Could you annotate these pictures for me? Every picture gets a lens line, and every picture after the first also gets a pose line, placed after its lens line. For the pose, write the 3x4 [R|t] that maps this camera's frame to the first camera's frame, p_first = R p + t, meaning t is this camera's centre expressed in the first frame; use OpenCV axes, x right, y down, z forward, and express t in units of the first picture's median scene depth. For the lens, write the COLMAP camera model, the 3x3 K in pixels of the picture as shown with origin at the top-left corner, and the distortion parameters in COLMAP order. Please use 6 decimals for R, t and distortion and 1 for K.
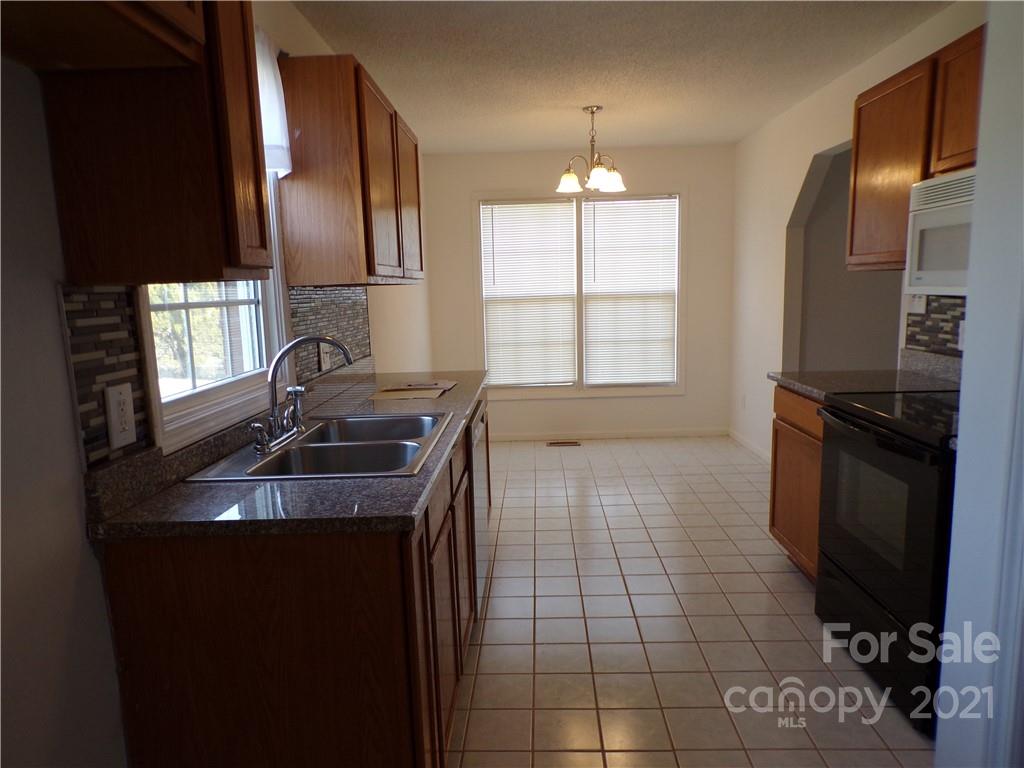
lens RADIAL K [[693.7, 0, 510.4], [0, 693.7, 391.9], [0, 0, 1]] dist [-0.007695, 0.007739]
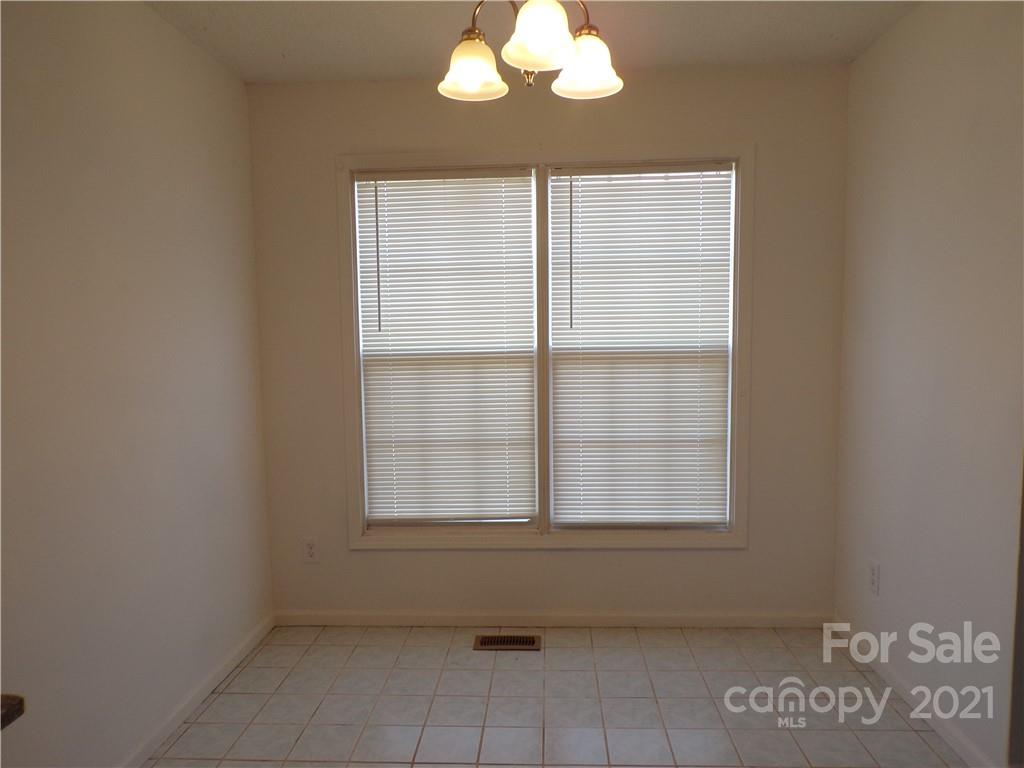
lens RADIAL K [[693.7, 0, 506.1], [0, 693.7, 398.0], [0, 0, 1]] dist [-0.007695, 0.007739]
pose [[0.999053, 0.017053, -0.040041, 0.093278], [-0.019695, 0.997589, -0.066544, -0.070199], [0.038809, 0.067269, 0.996980, 0.479196]]
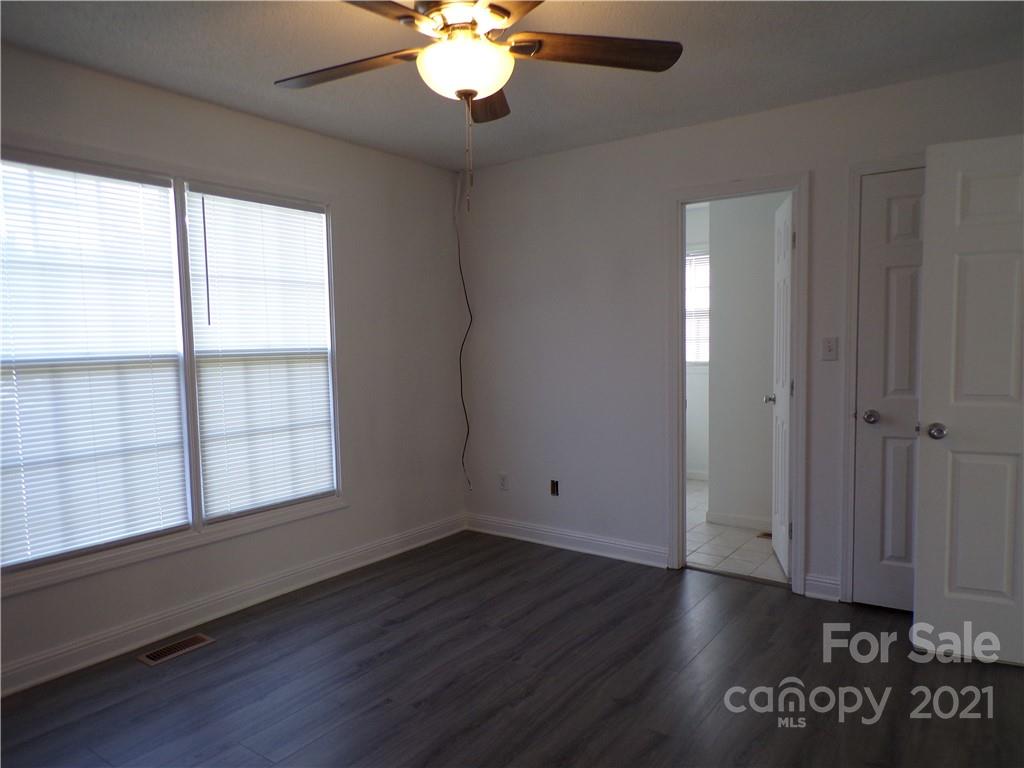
lens RADIAL K [[693.7, 0, 512.8], [0, 693.7, 375.3], [0, 0, 1]] dist [-0.007695, 0.007739]
pose [[0.574627, -0.032625, 0.817765, -0.199572], [0.136971, 0.988946, -0.056793, -0.058522], [-0.806872, 0.144645, 0.572744, 0.483056]]
